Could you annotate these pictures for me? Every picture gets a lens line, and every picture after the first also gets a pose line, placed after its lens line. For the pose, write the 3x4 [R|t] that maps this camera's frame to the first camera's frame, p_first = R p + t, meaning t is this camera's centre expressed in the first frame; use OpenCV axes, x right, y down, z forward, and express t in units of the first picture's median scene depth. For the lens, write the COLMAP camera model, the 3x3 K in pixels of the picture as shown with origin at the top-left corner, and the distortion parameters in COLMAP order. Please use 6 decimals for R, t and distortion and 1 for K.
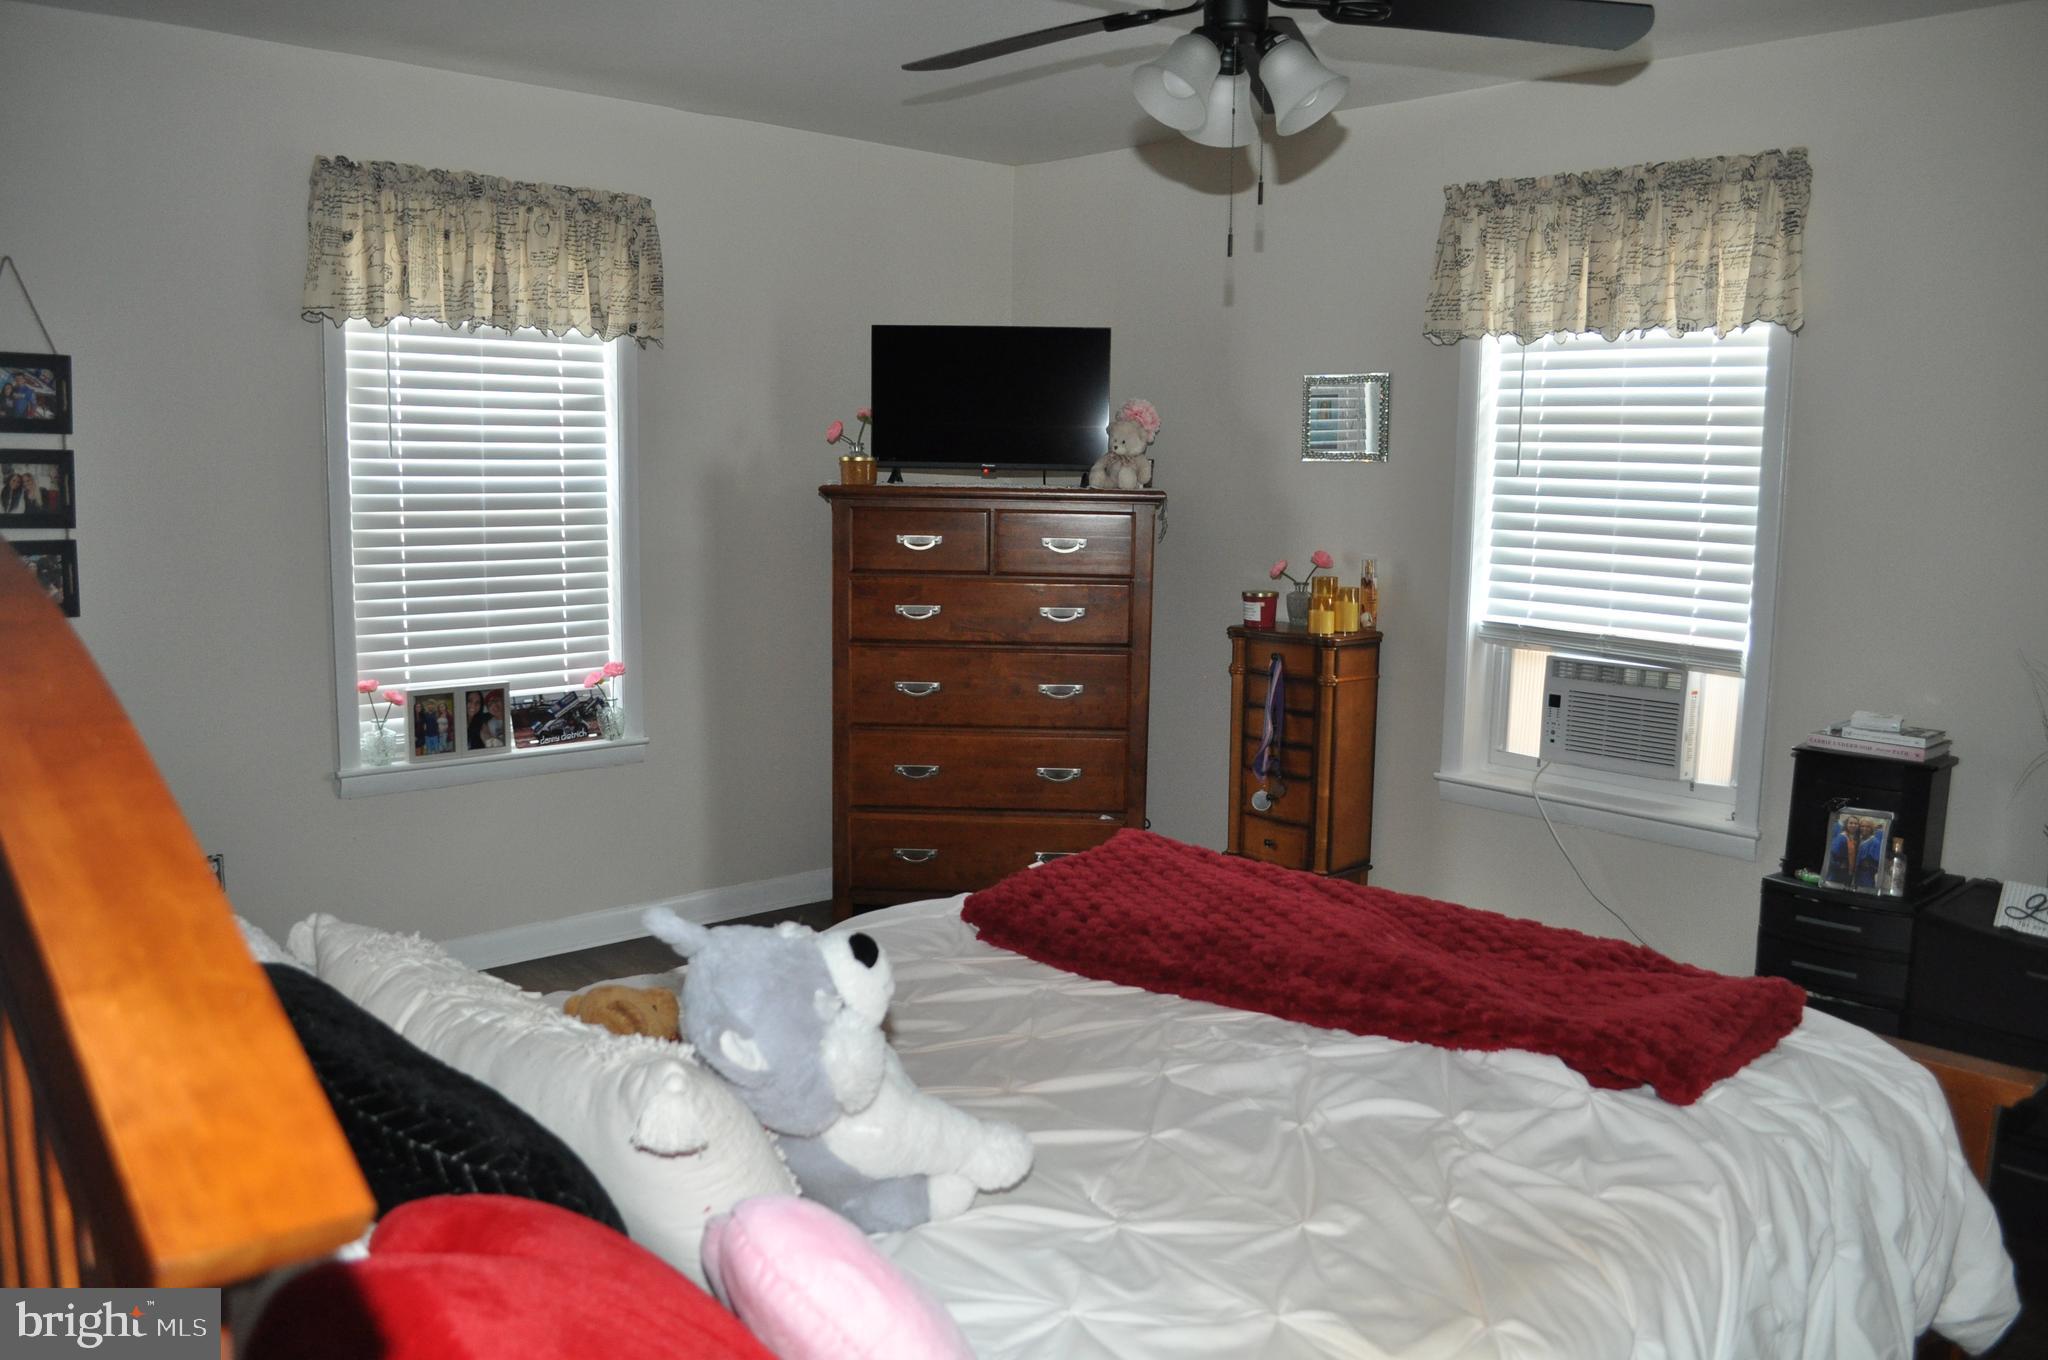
lens RADIAL K [[1612.8, 0, 1025.5], [0, 1612.8, 691.8], [0, 0, 1]] dist [-0.087720, 0.015551]
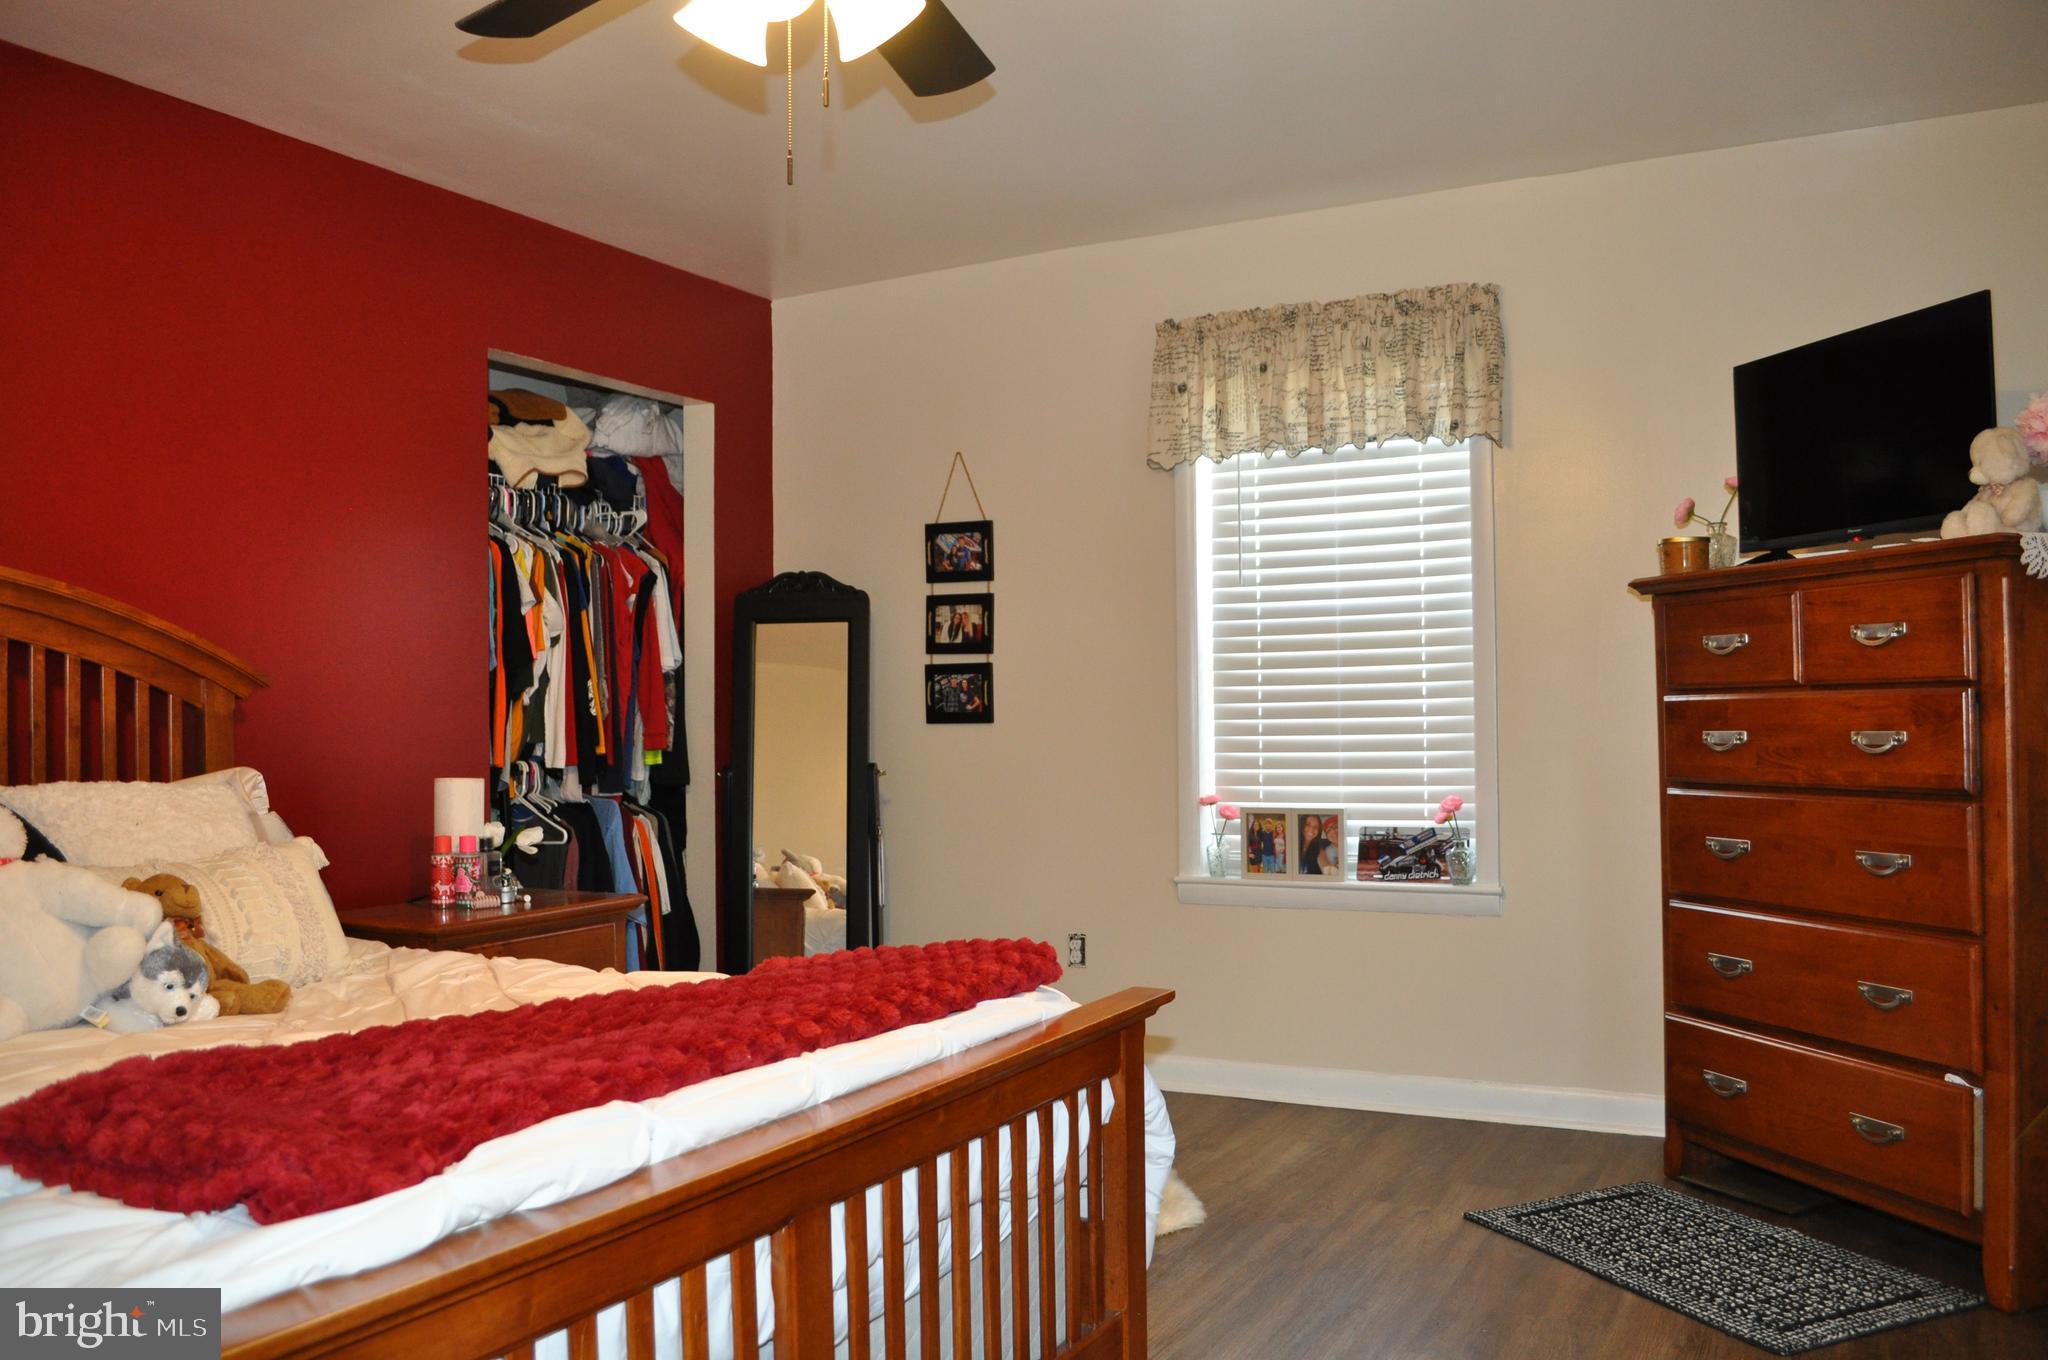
lens RADIAL K [[1612.8, 0, 1028.0], [0, 1612.8, 669.7], [0, 0, 1]] dist [-0.087720, 0.015551]
pose [[0.328571, -0.047175, -0.943300, 0.544583], [-0.111277, 0.989862, -0.088263, 0.018053], [0.937901, 0.133968, 0.319990, 0.514751]]
